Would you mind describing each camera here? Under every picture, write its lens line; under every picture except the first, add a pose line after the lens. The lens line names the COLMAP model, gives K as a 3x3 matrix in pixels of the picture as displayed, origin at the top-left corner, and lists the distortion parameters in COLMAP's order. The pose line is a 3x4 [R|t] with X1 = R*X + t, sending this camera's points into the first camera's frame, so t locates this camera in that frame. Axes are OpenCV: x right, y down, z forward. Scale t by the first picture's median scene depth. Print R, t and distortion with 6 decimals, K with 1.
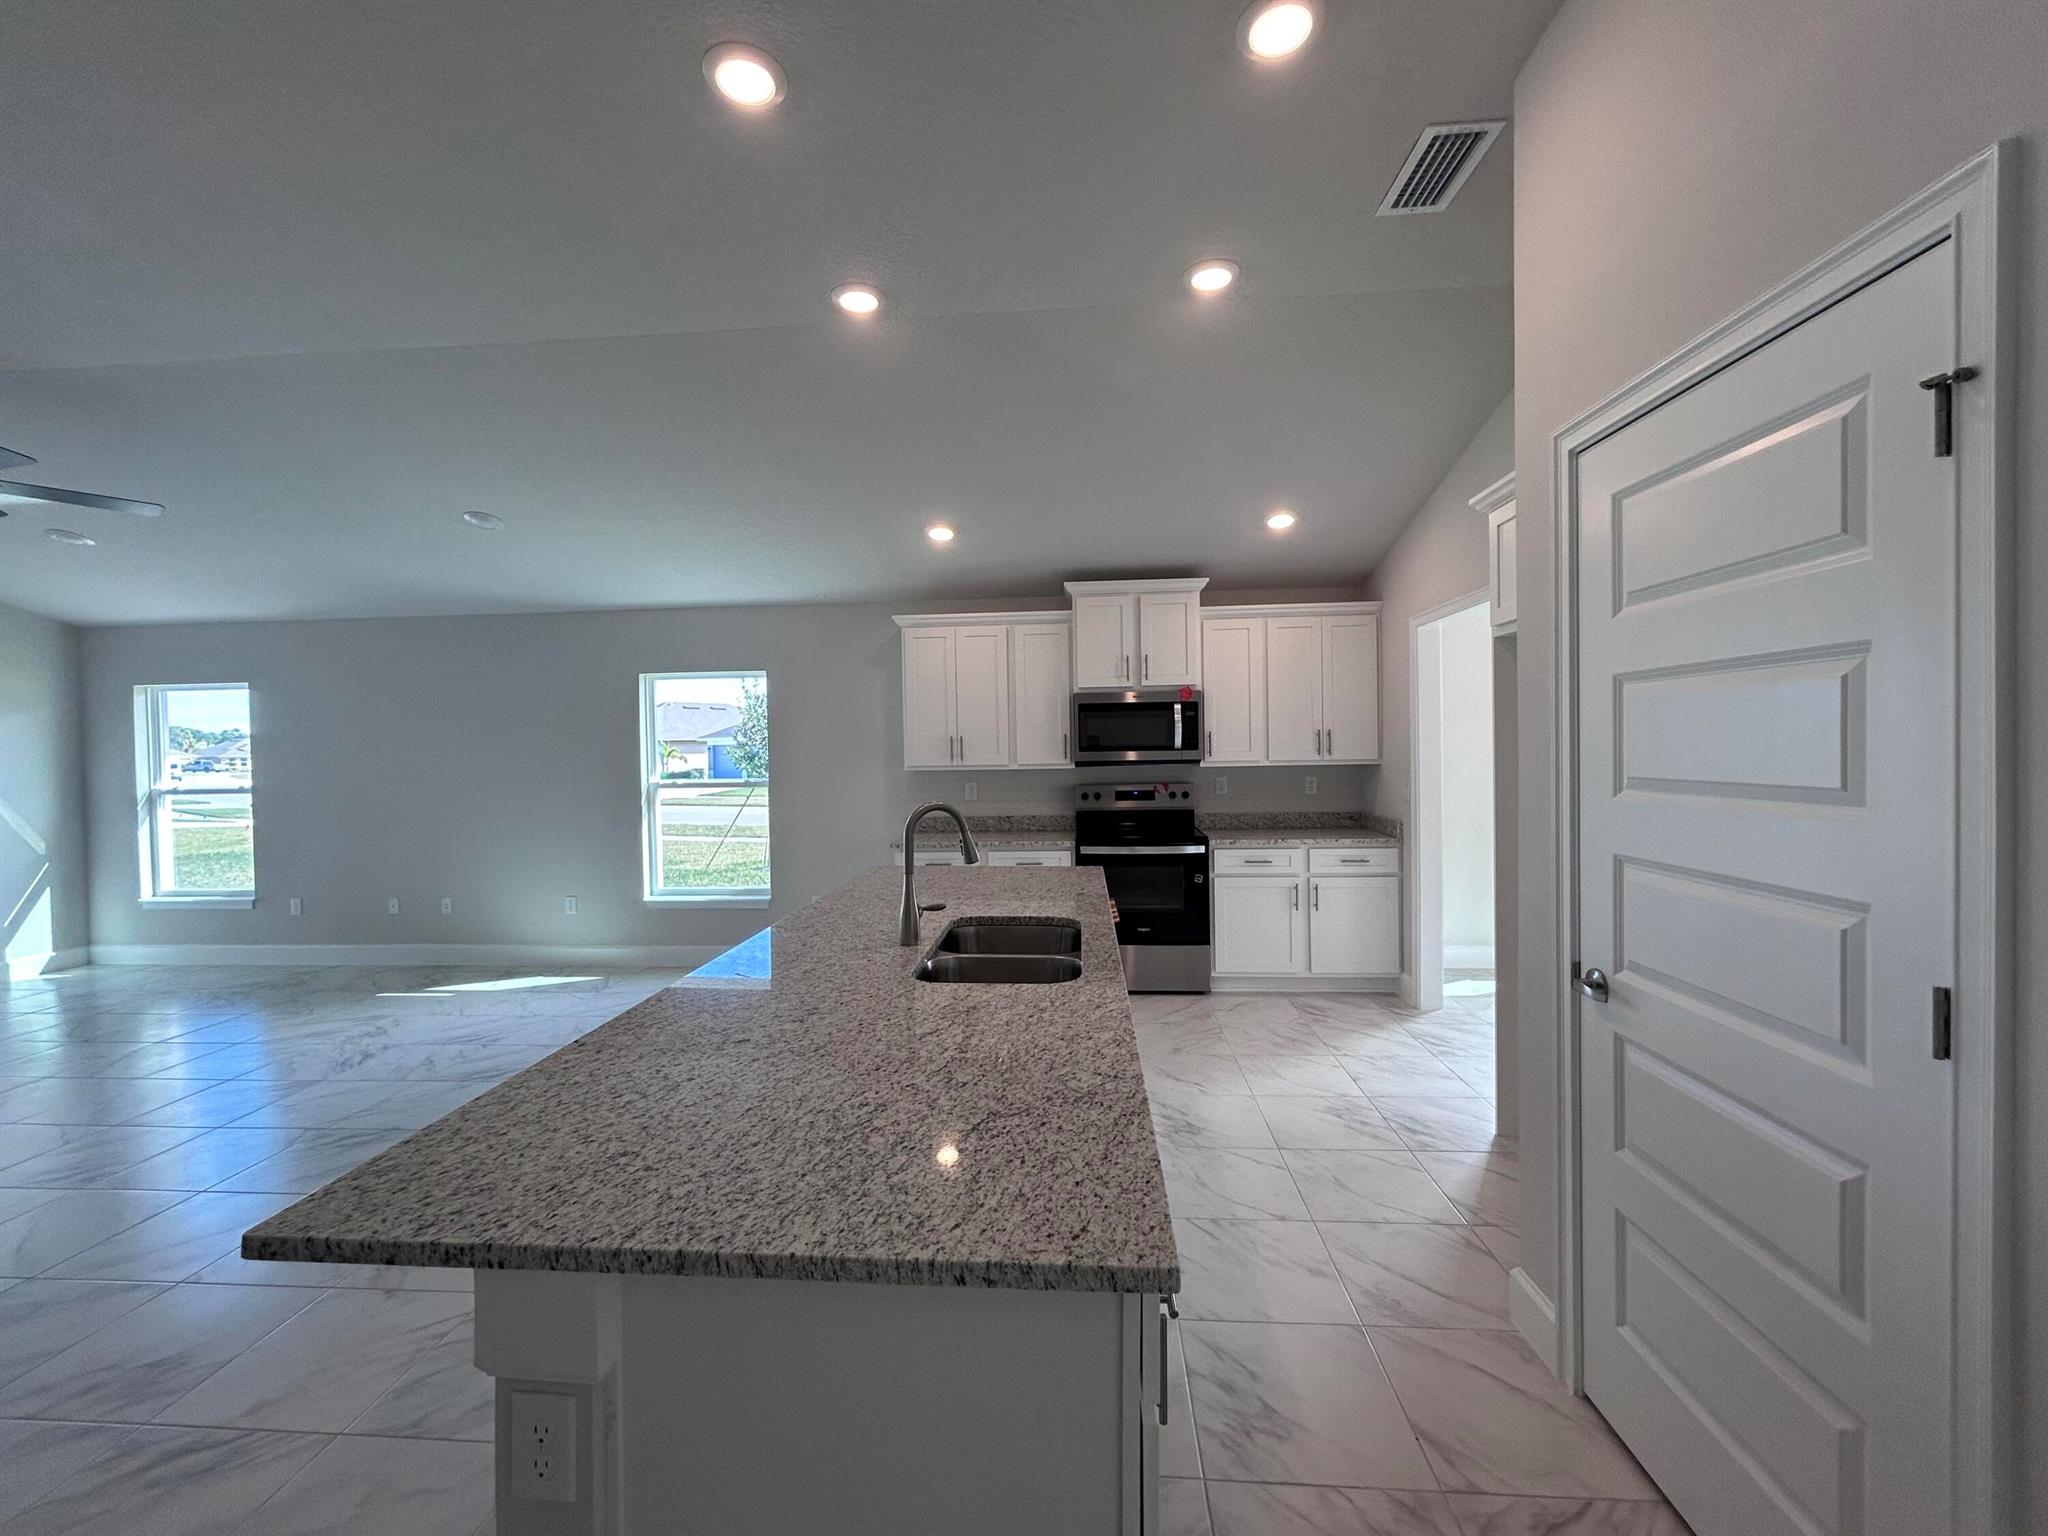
lens RADIAL K [[829.5, 0, 1024.0], [0, 829.5, 768.0], [0, 0, 1]] dist [-0.007557, -0.000743]
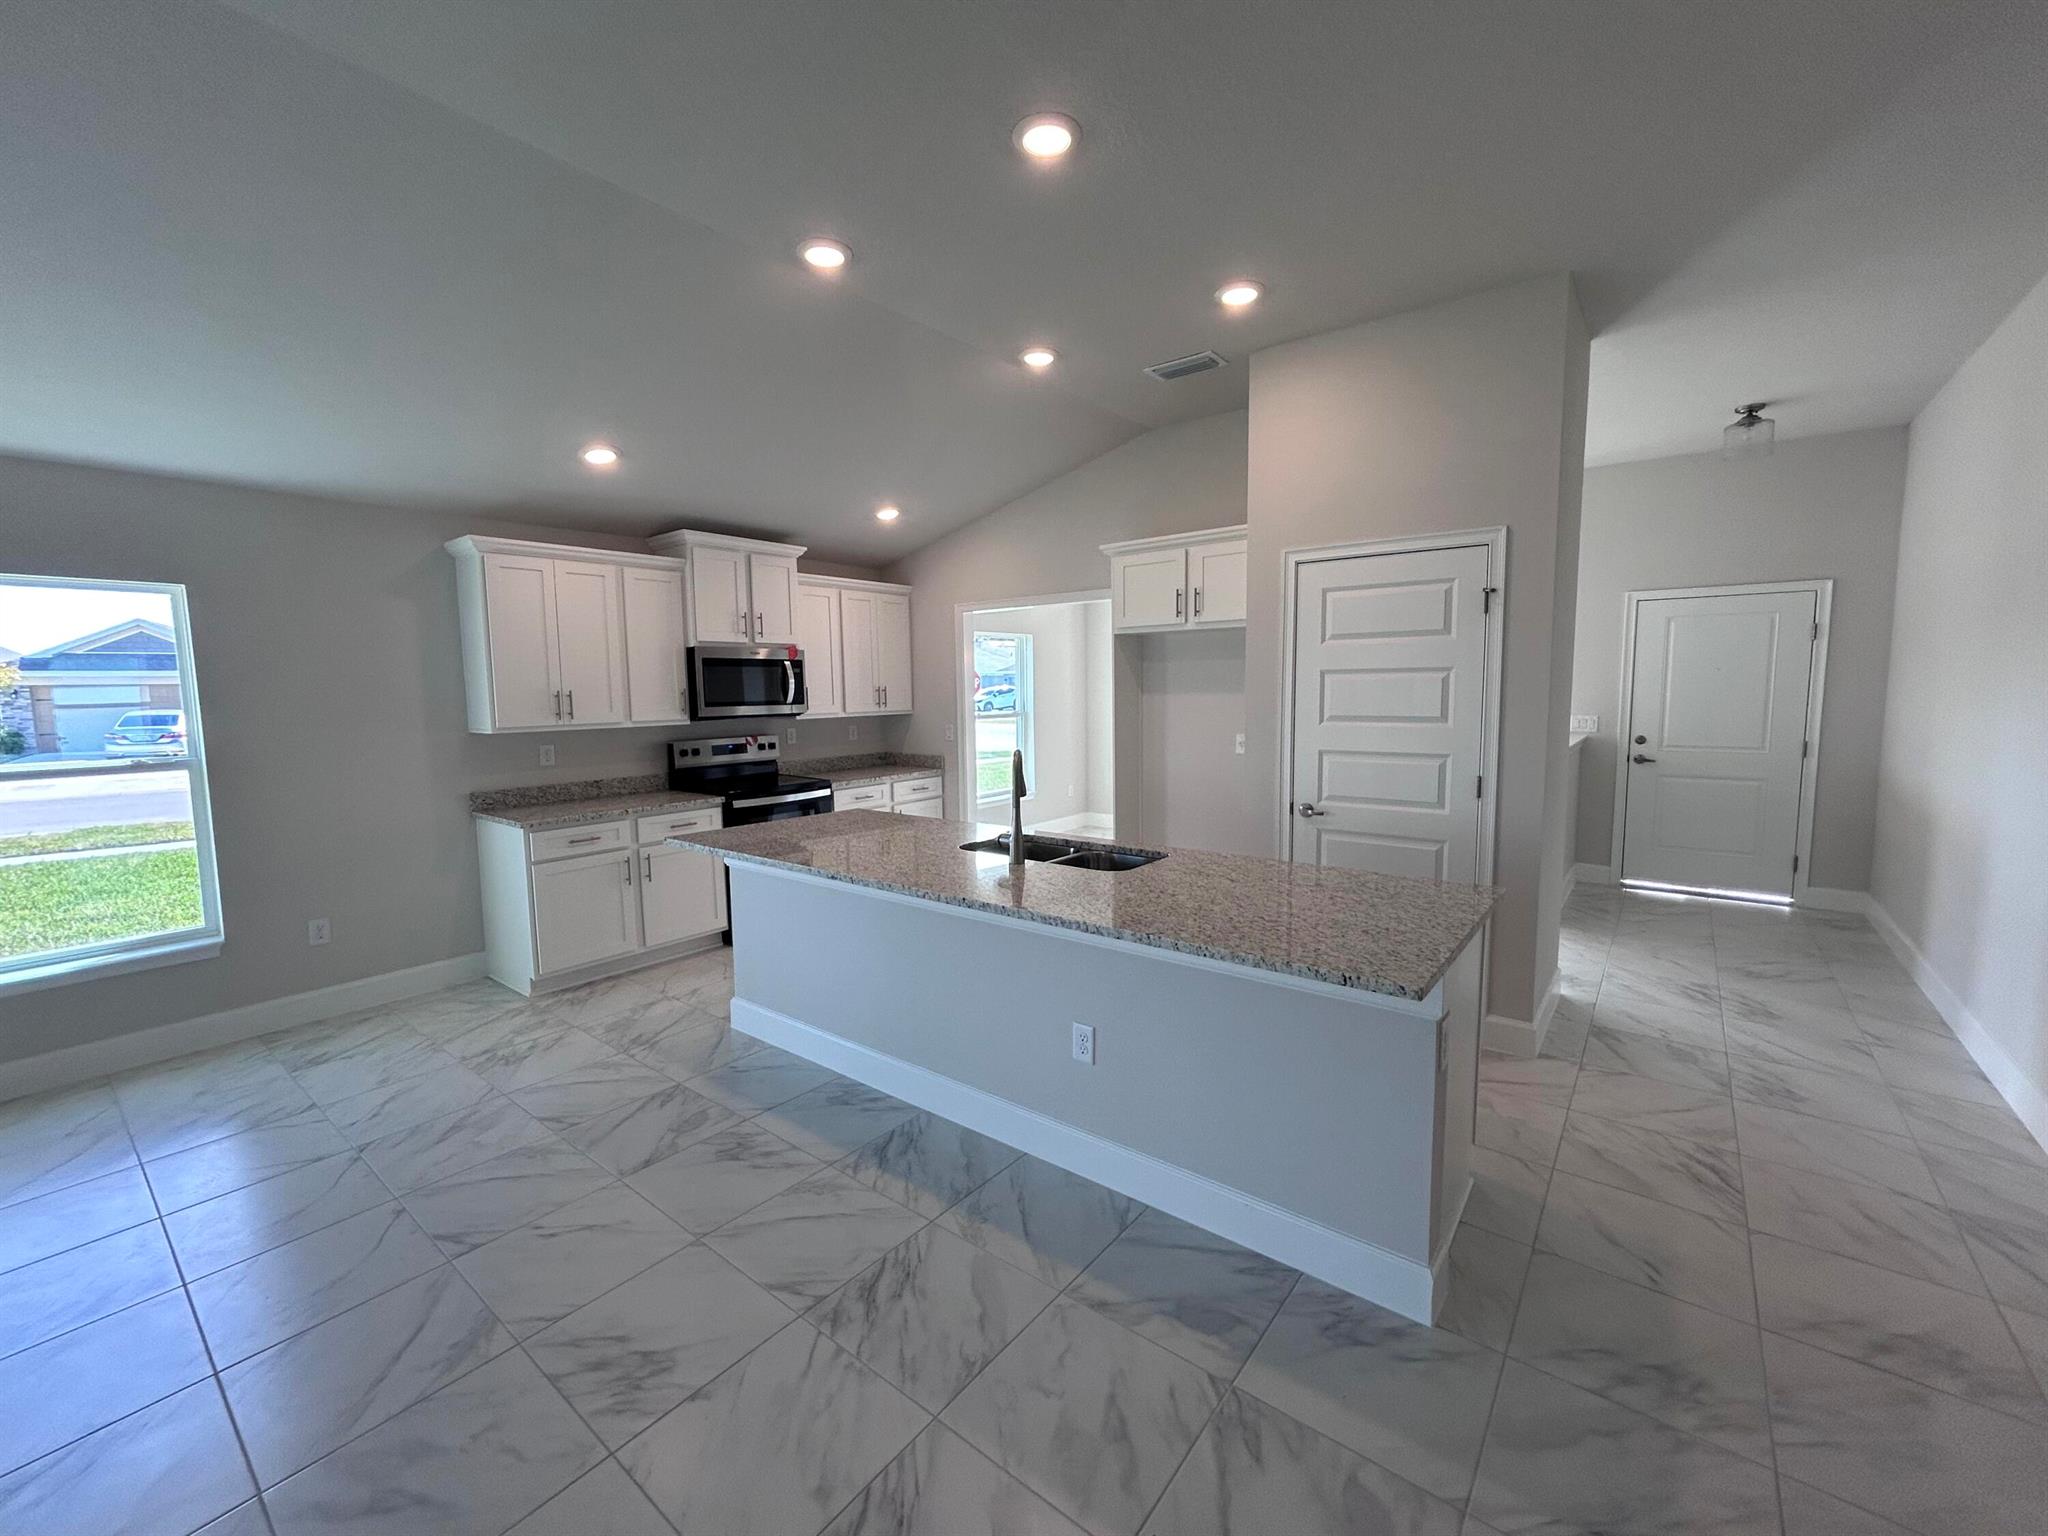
lens RADIAL K [[829.5, 0, 1024.0], [0, 829.5, 768.0], [0, 0, 1]] dist [-0.007557, -0.000743]
pose [[0.558110, -0.073742, 0.826484, -0.536569], [0.023629, 0.997052, 0.073004, -0.010367], [-0.829430, -0.021215, 0.558207, 0.136723]]
